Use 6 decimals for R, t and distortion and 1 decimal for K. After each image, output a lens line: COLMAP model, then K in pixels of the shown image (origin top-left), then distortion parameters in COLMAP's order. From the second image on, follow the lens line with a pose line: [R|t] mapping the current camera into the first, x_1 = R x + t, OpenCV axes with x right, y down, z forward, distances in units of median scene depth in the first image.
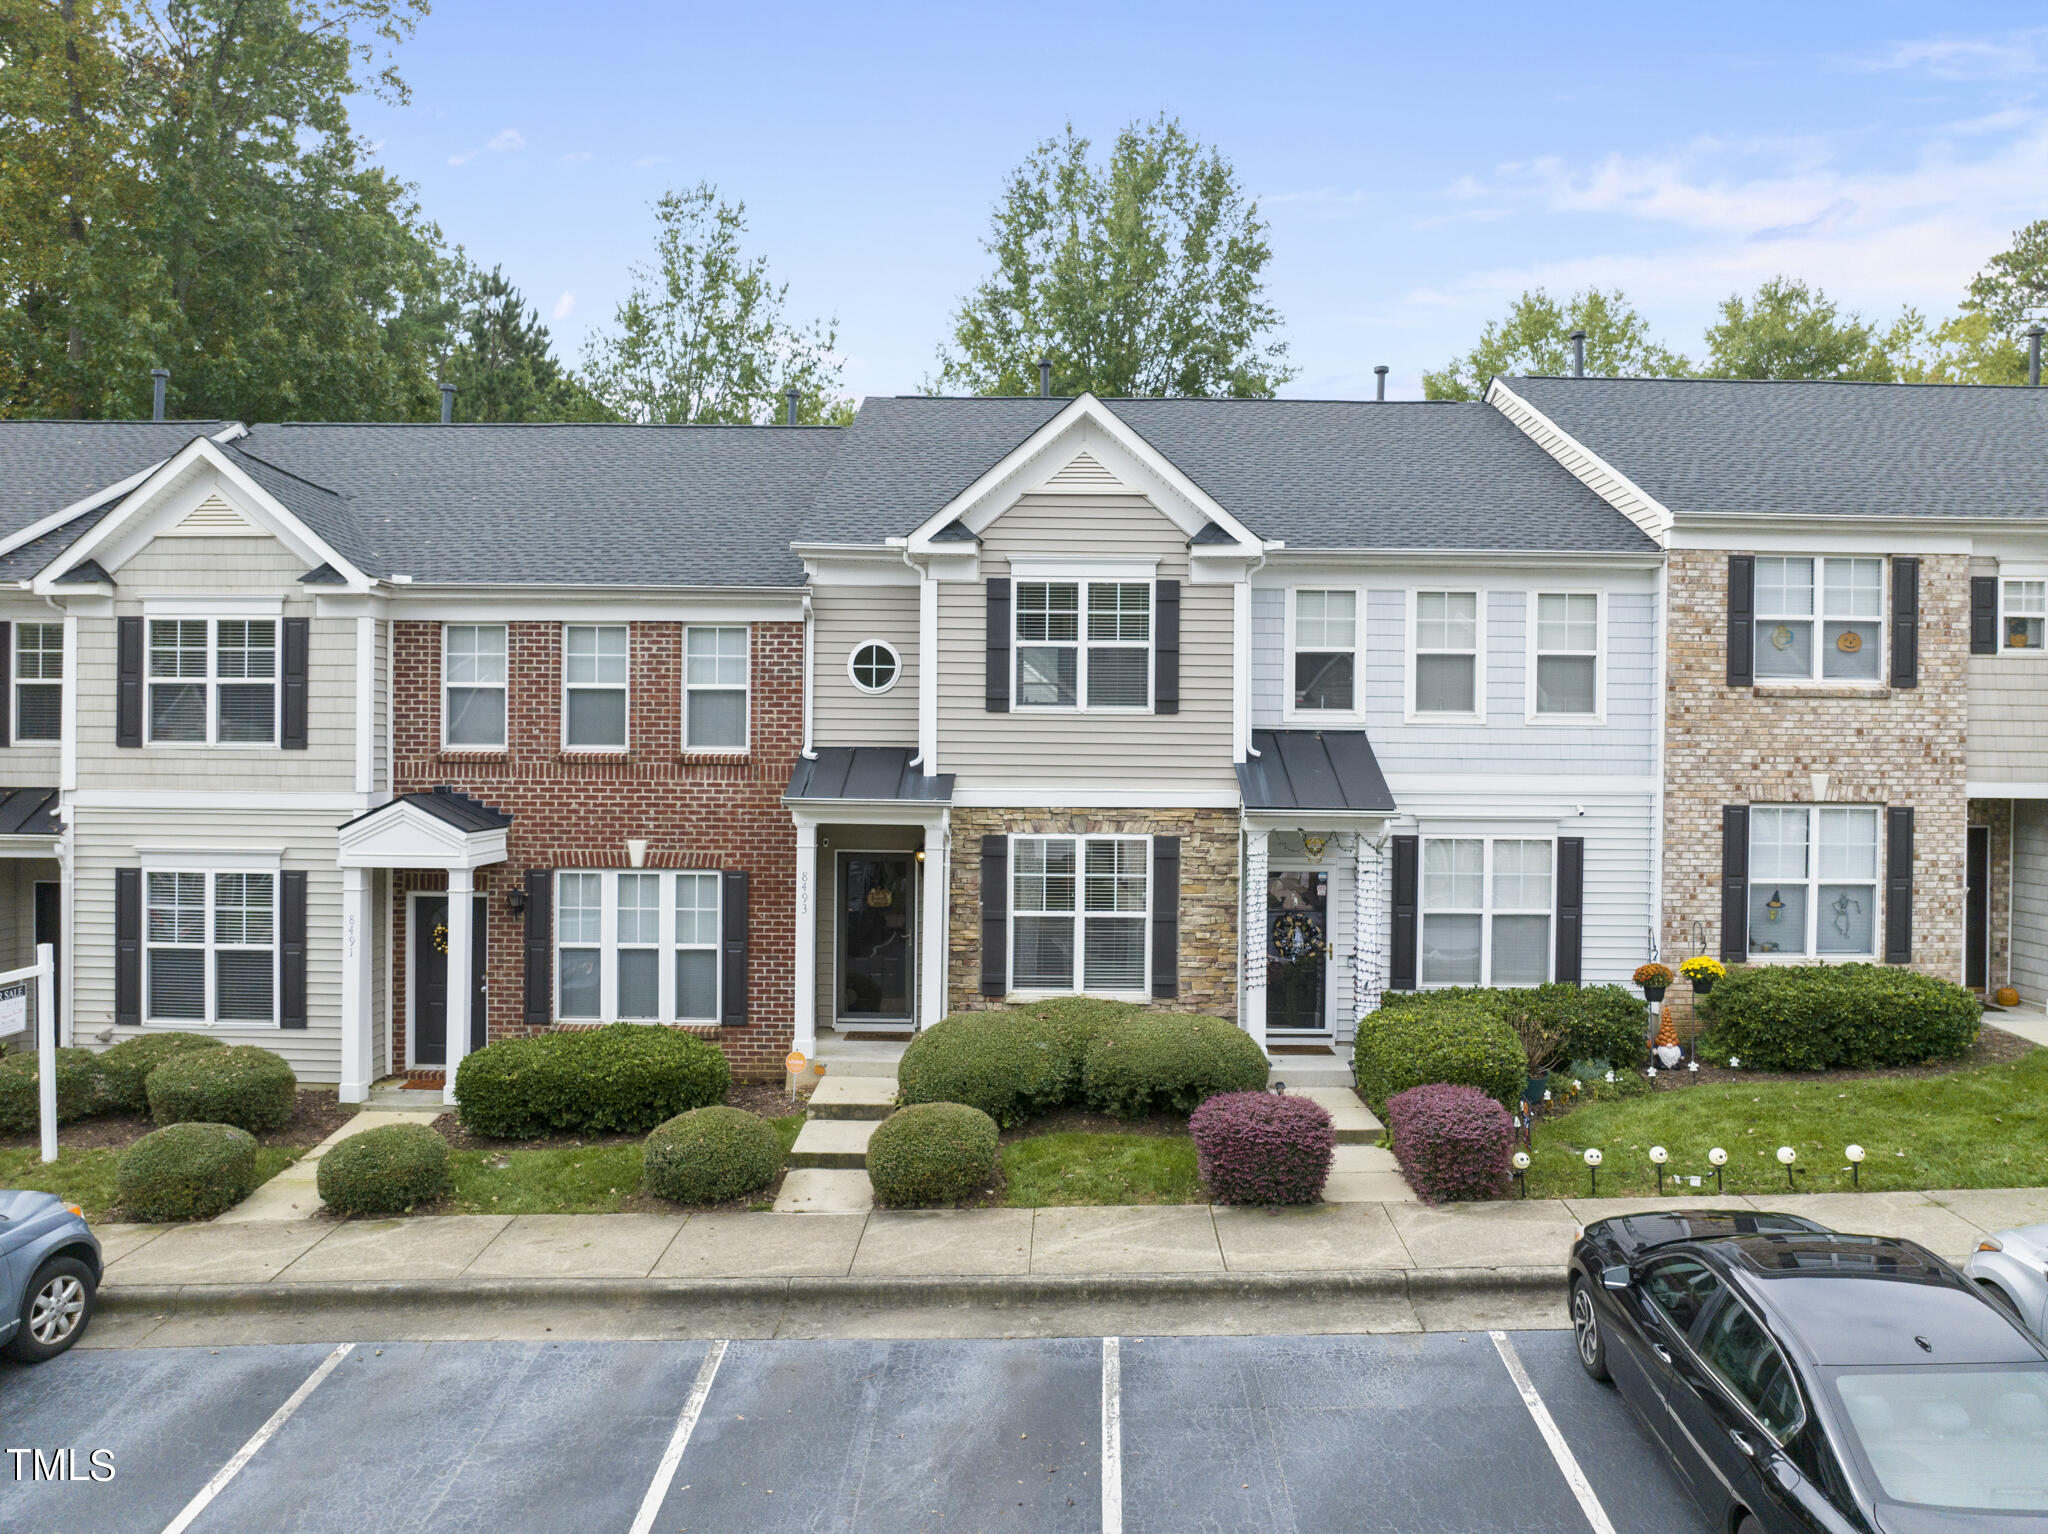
lens RADIAL K [[1454.2, 0, 1024.0], [0, 1454.2, 767.0], [0, 0, 1]] dist [-0.043296, -0.003613]
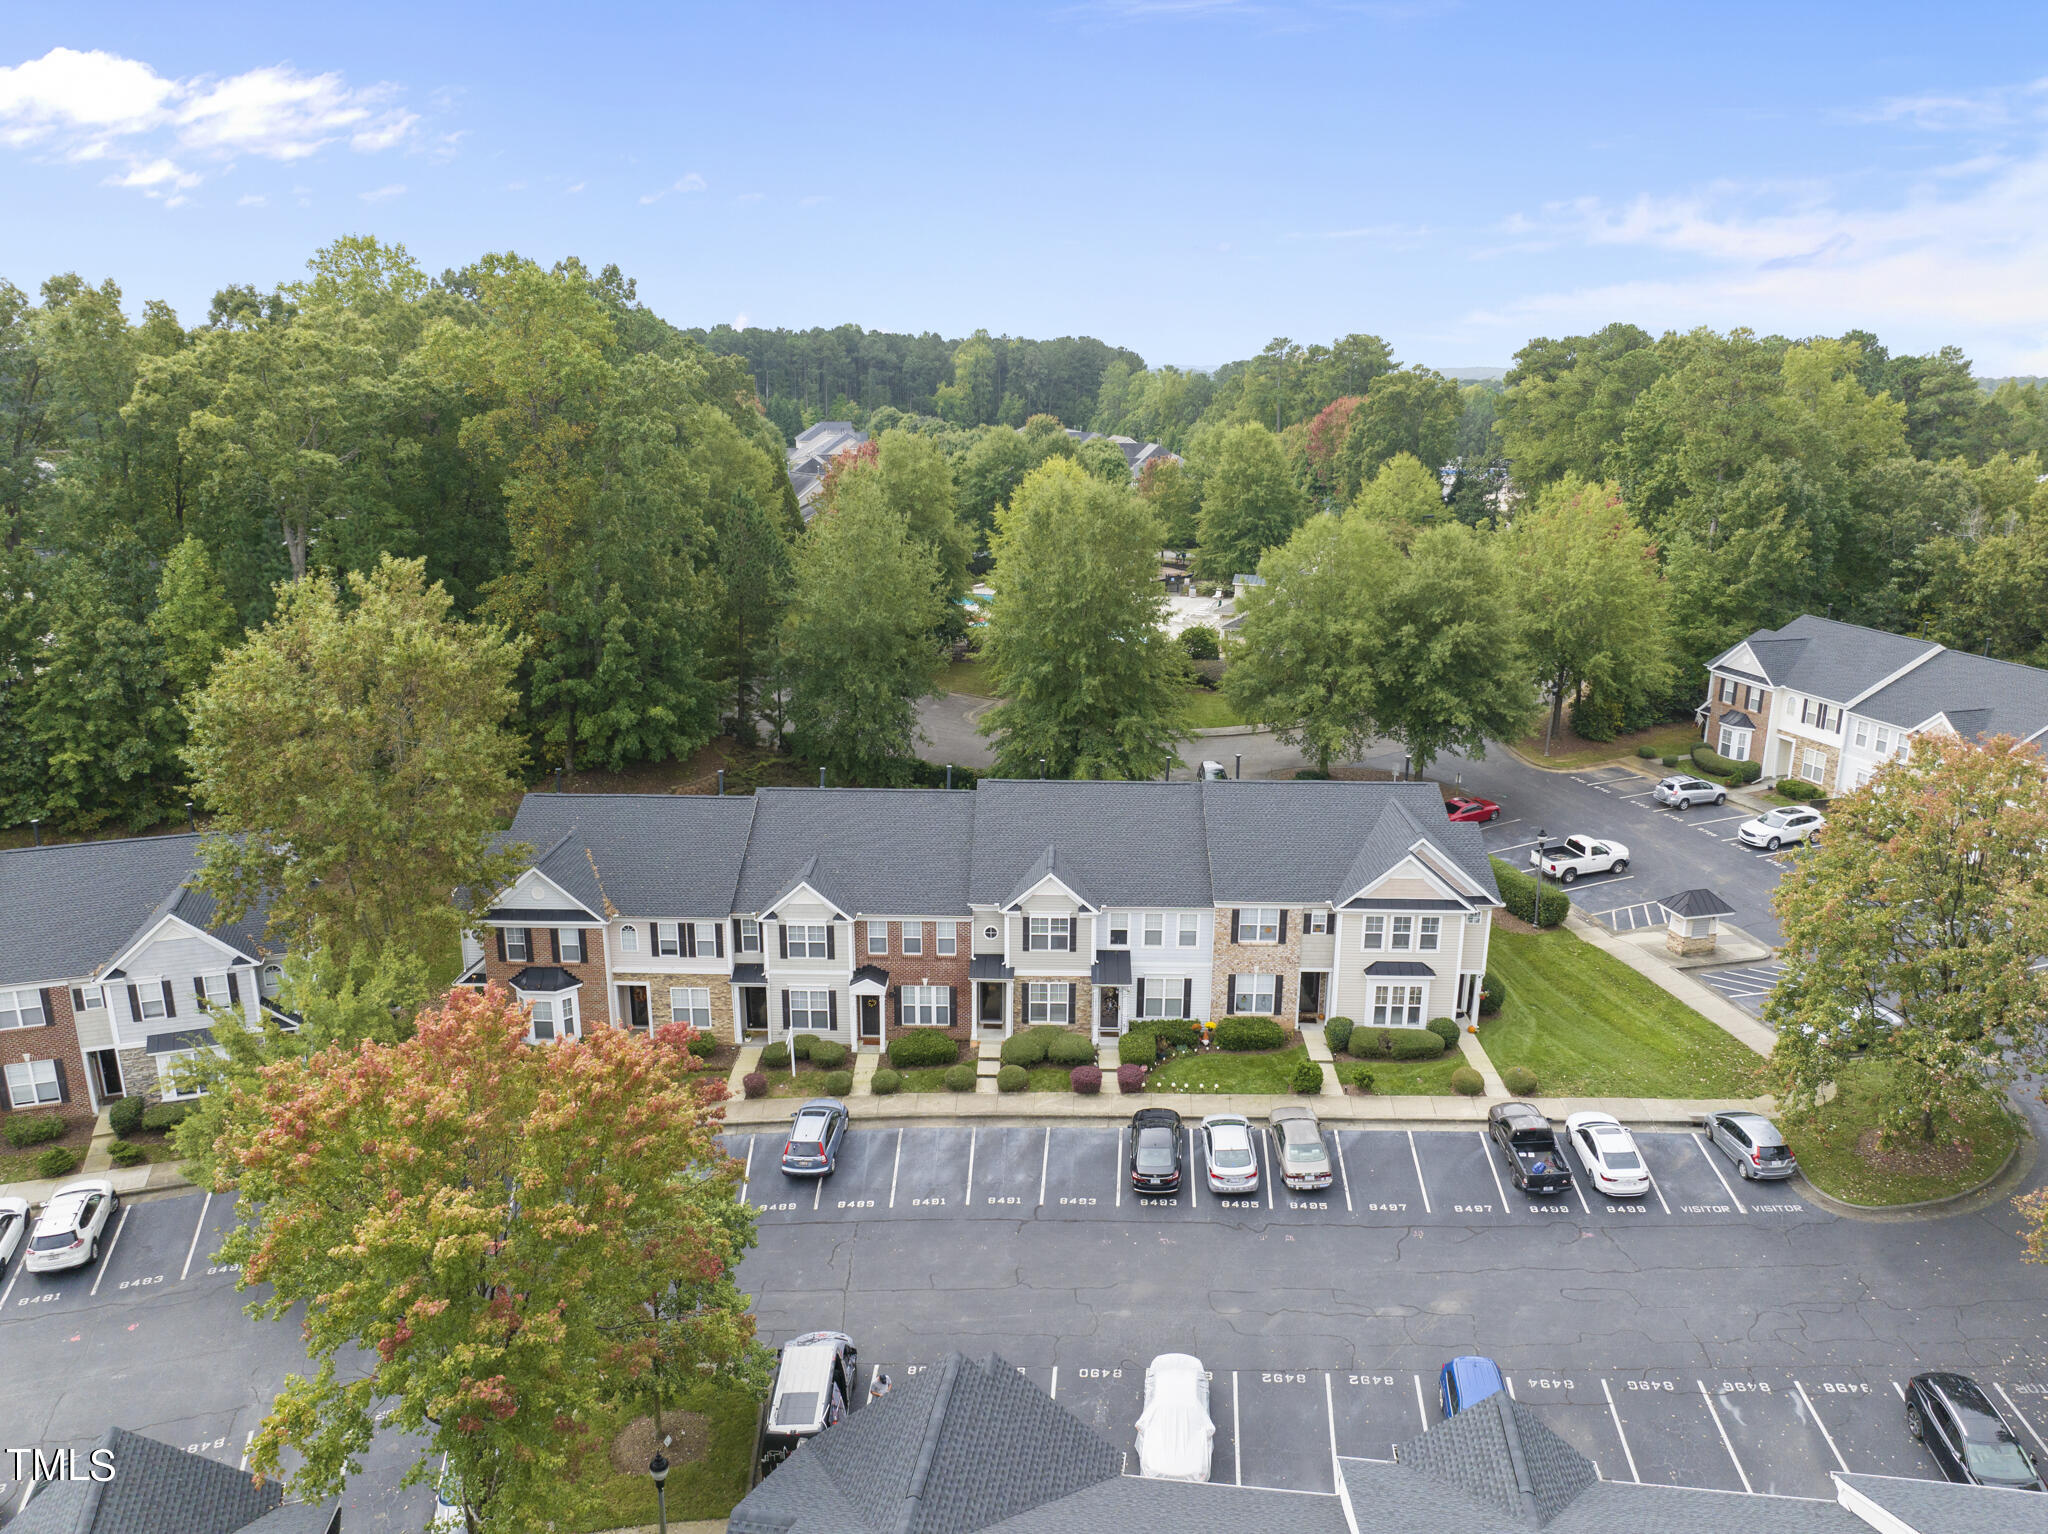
lens RADIAL K [[1451.2, 0, 1024.0], [0, 1451.2, 767.0], [0, 0, 1]] dist [-0.049058, 0.009243]
pose [[0.999829, 0.000792, -0.018494, 0.042767], [0.004085, 0.965021, 0.262139, -1.422995], [0.018055, -0.262170, 0.964853, -2.362087]]
